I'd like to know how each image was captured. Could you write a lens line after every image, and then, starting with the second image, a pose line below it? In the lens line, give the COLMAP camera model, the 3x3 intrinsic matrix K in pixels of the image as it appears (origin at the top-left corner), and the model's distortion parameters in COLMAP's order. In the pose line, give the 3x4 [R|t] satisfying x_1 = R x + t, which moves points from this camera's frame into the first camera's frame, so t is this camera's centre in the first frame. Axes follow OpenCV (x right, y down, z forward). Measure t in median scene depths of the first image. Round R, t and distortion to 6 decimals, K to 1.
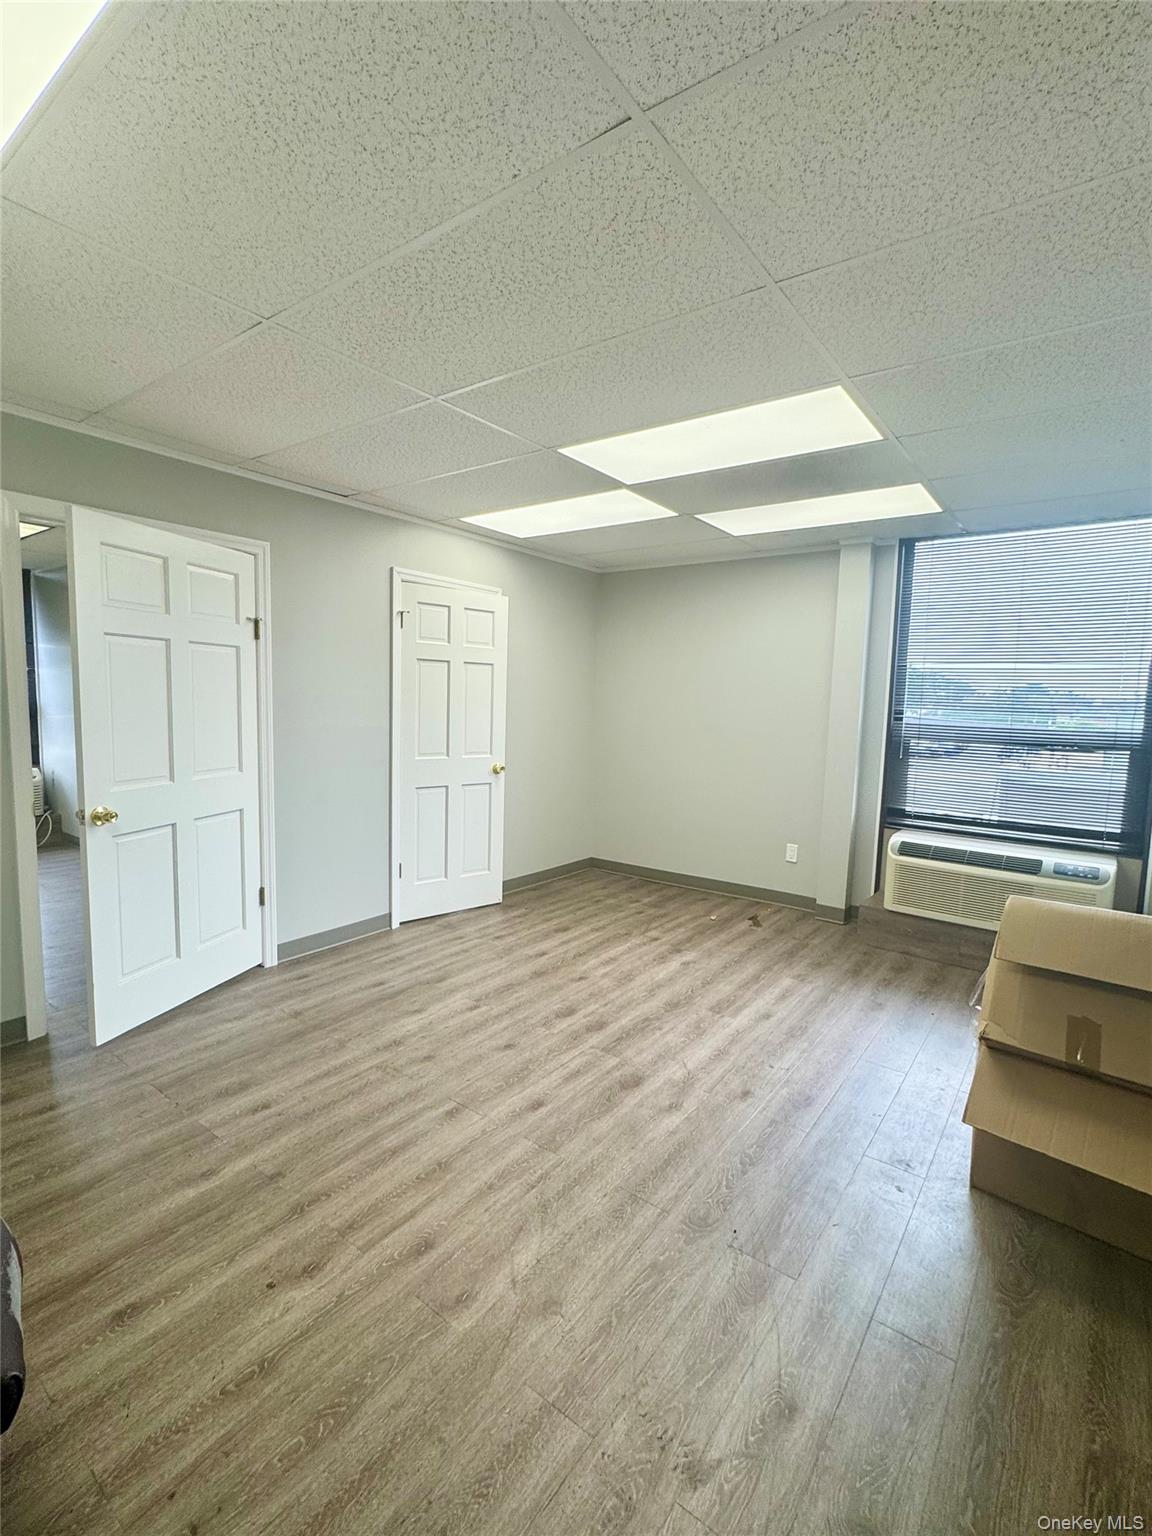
lens RADIAL K [[703.5, 0, 577.8], [0, 703.5, 768.2], [0, 0, 1]] dist [-0.002310, 0.000341]
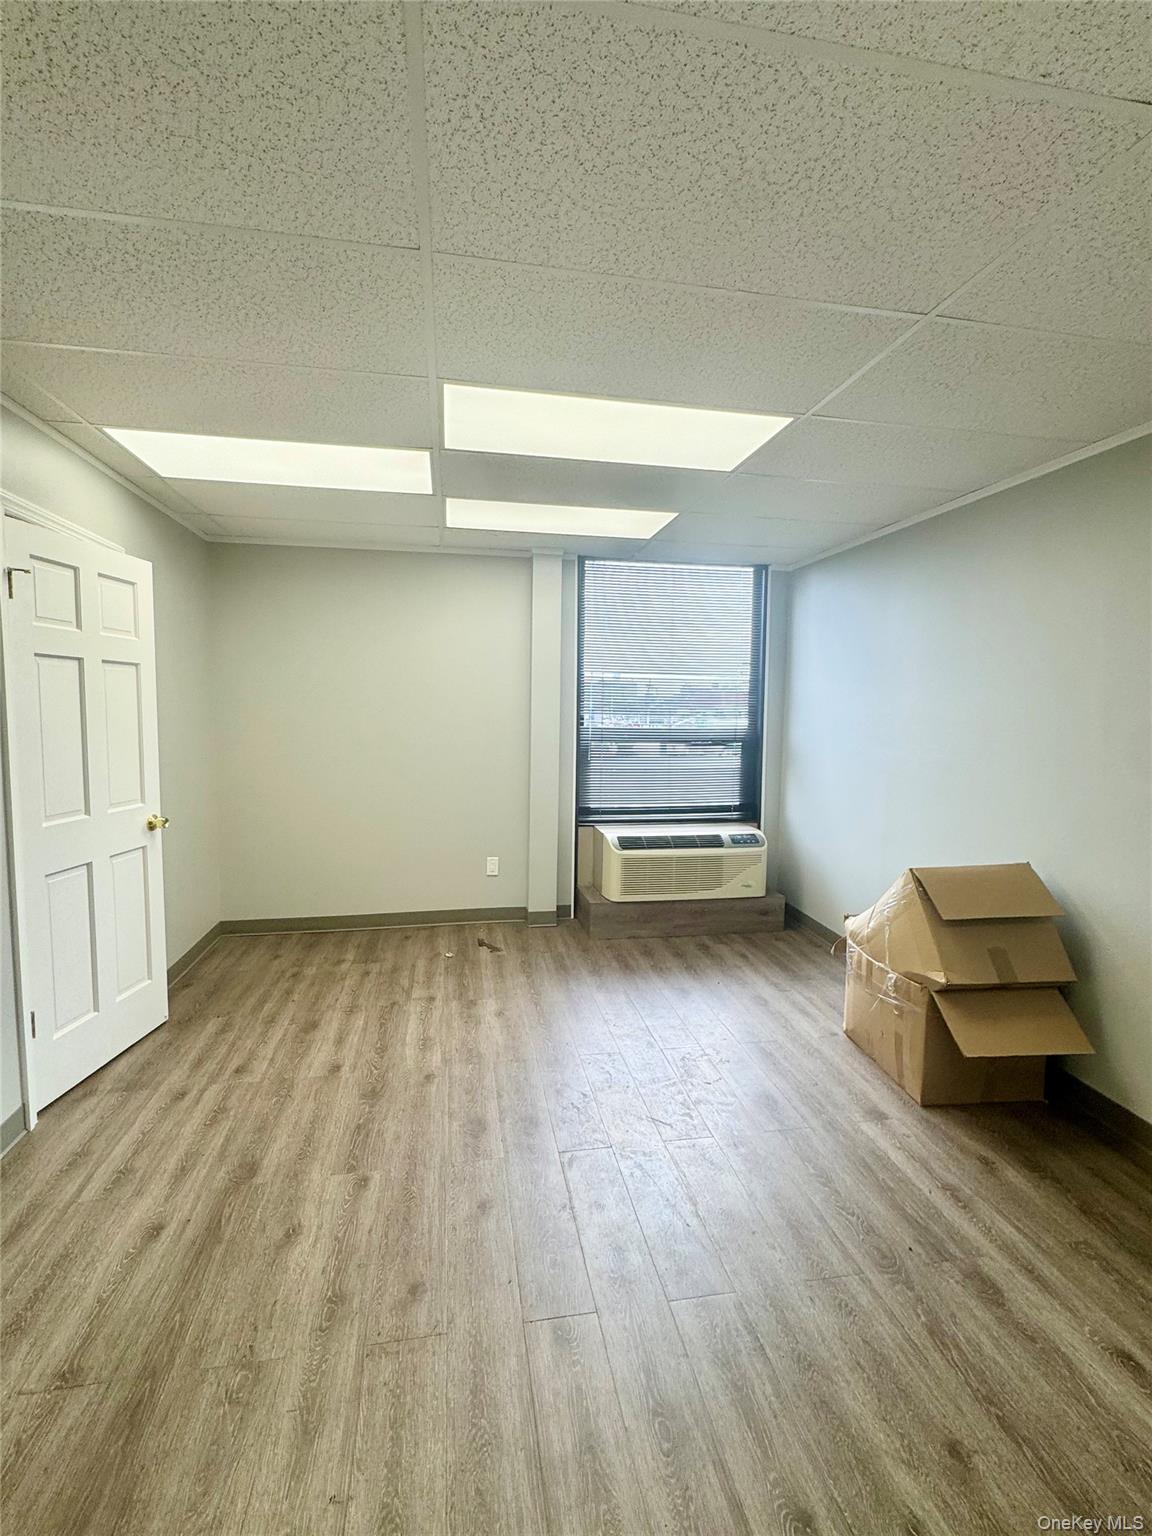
lens RADIAL K [[702.6, 0, 576.0], [0, 702.6, 768.0], [0, 0, 1]] dist [-0.002687, 0.000123]
pose [[0.681964, -0.084577, 0.726479, -0.422755], [0.081020, 0.995914, 0.039889, -0.059399], [-0.726884, 0.031657, 0.686030, 0.344776]]
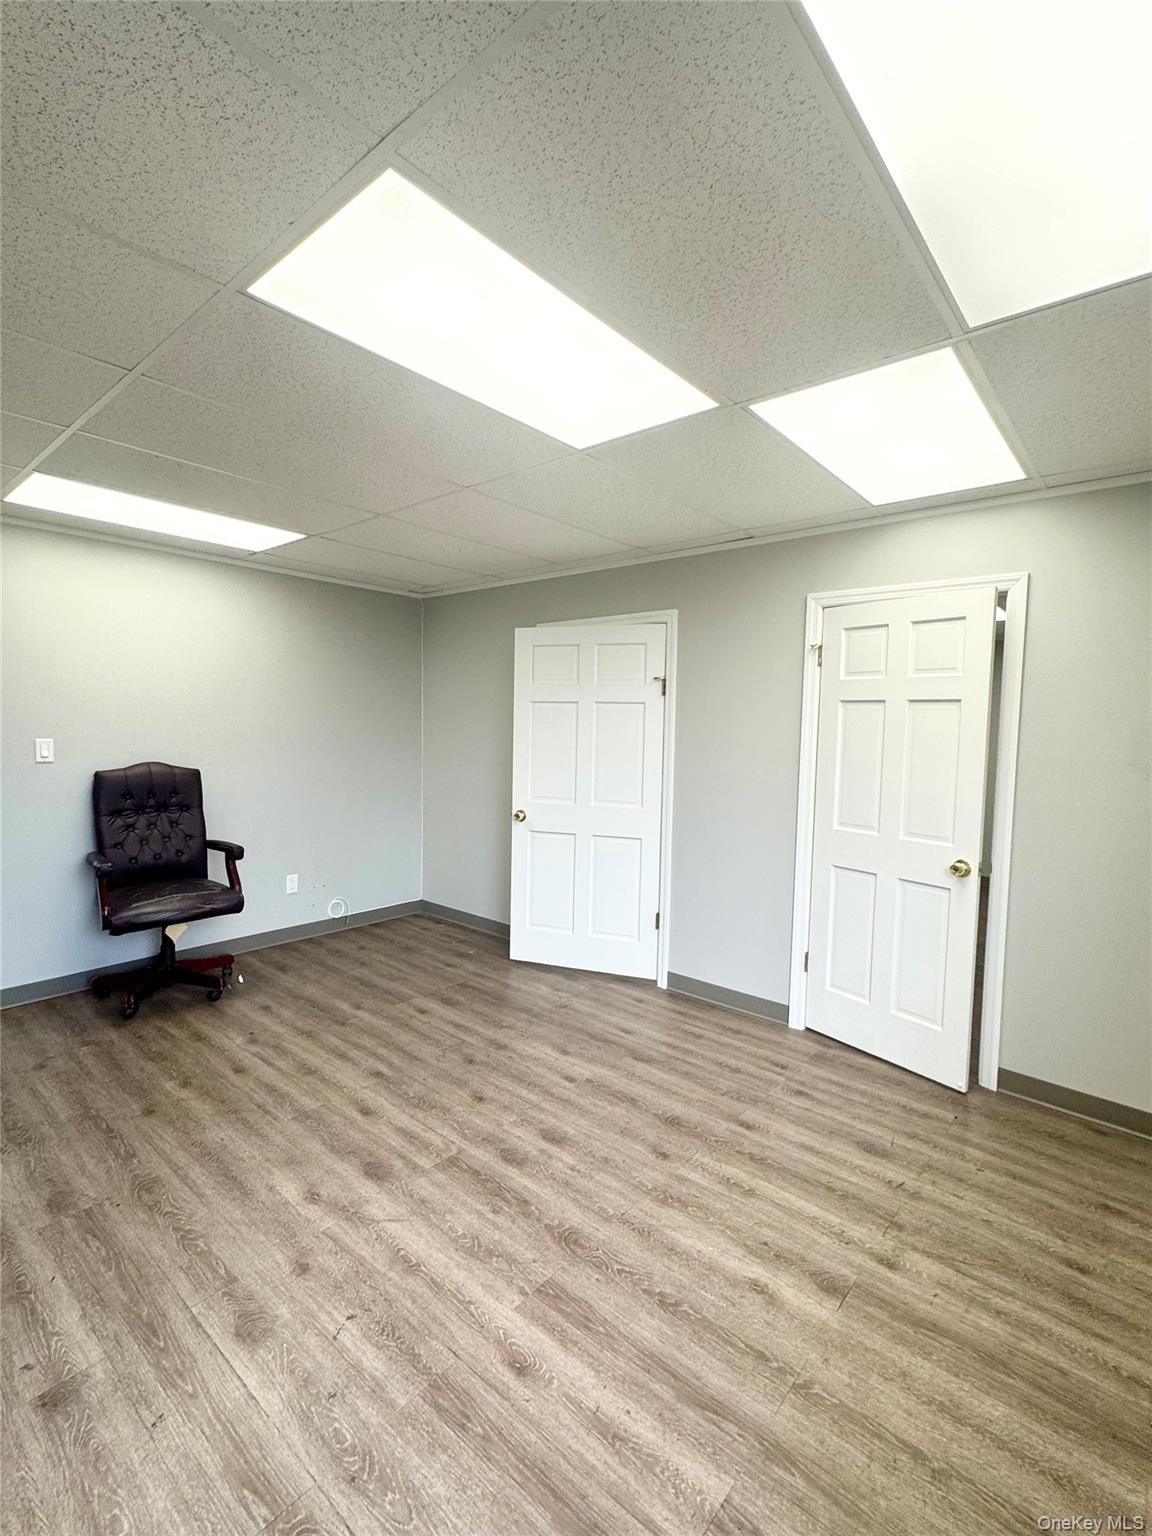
lens RADIAL K [[702.6, 0, 576.0], [0, 702.6, 768.0], [0, 0, 1]] dist [-0.002687, 0.000123]
pose [[-0.066605, 0.031606, -0.997279, 0.687598], [-0.126643, 0.991147, 0.039869, -0.090807], [0.989710, 0.128954, -0.062012, 0.923759]]
